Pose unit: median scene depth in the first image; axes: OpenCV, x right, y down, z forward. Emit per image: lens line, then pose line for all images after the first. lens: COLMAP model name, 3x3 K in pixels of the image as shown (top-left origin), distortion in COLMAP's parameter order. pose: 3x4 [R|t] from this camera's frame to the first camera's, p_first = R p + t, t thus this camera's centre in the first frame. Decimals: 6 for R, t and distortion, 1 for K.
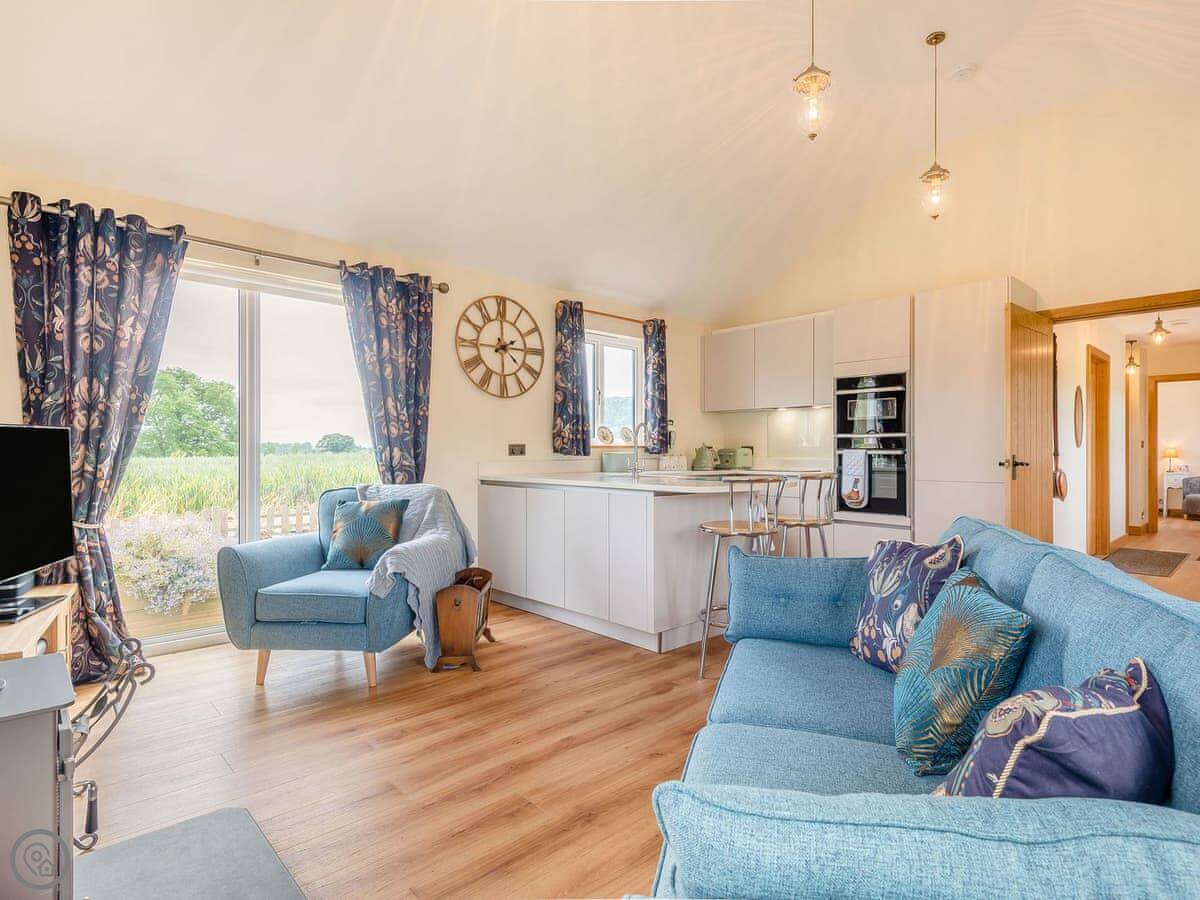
lens RADIAL K [[644.1, 0, 623.7], [0, 644.1, 447.9], [0, 0, 1]] dist [-0.010822, -0.001353]
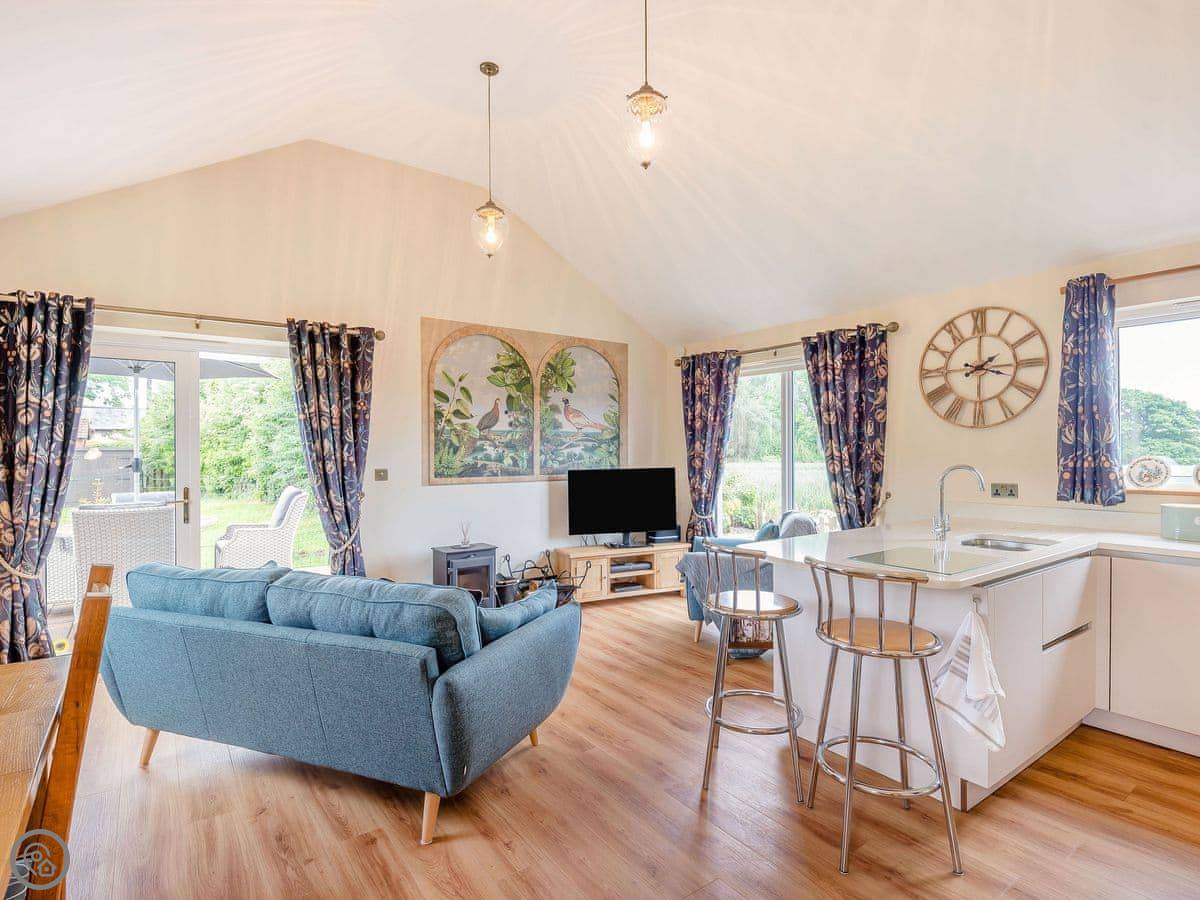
lens RADIAL K [[609.3, 0, 625.8], [0, 609.3, 450.9], [0, 0, 1]] dist [-0.009134, -0.001011]
pose [[-0.132379, -0.003836, -0.991192, 0.685321], [0.005159, 0.999976, -0.004559, -0.047983], [0.991186, -0.005717, -0.132356, 0.667613]]
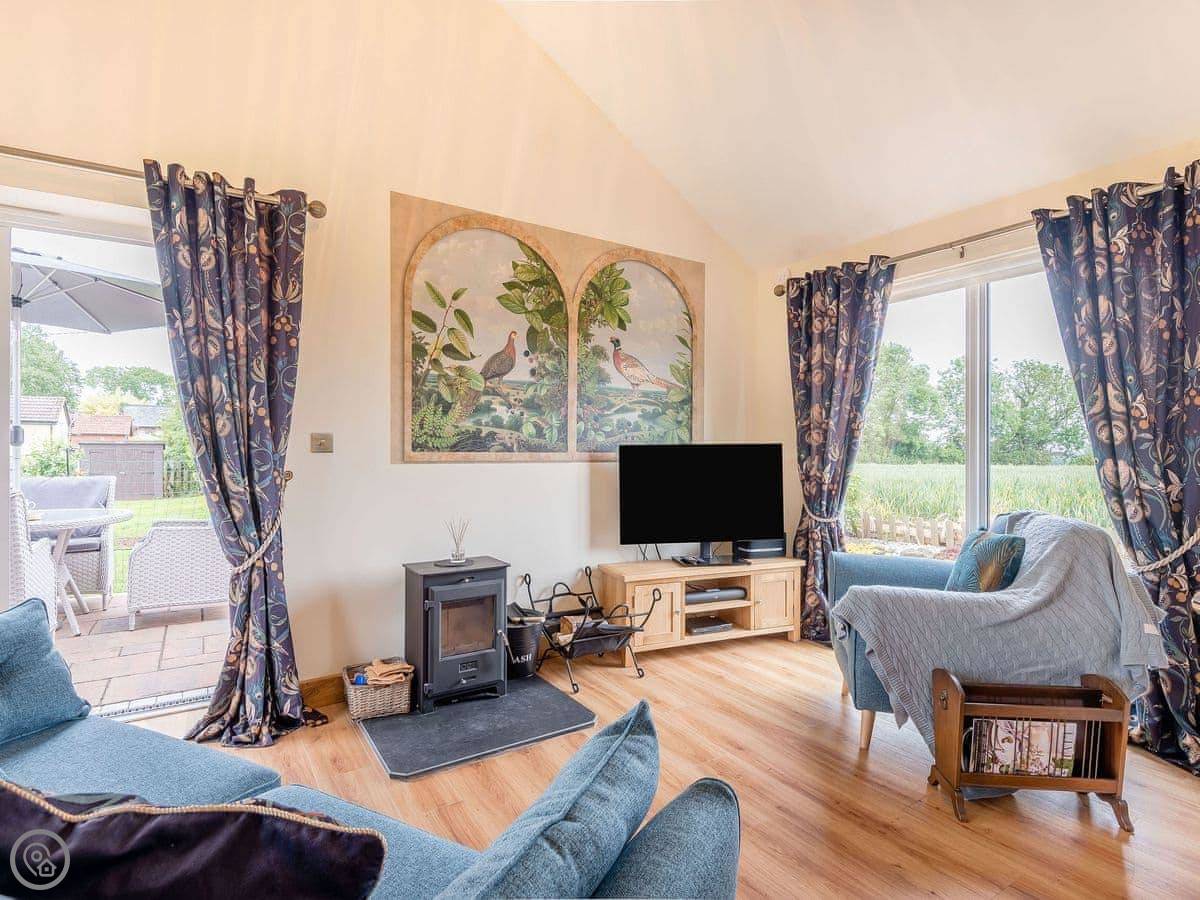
lens RADIAL K [[609.3, 0, 605.2], [0, 609.3, 452.0], [0, 0, 1]] dist [-0.009134, -0.001011]
pose [[-0.204435, -0.004878, -0.978868, 0.291818], [-0.001434, 0.999988, -0.004684, -0.004710], [0.978879, 0.000447, -0.204440, 0.541046]]
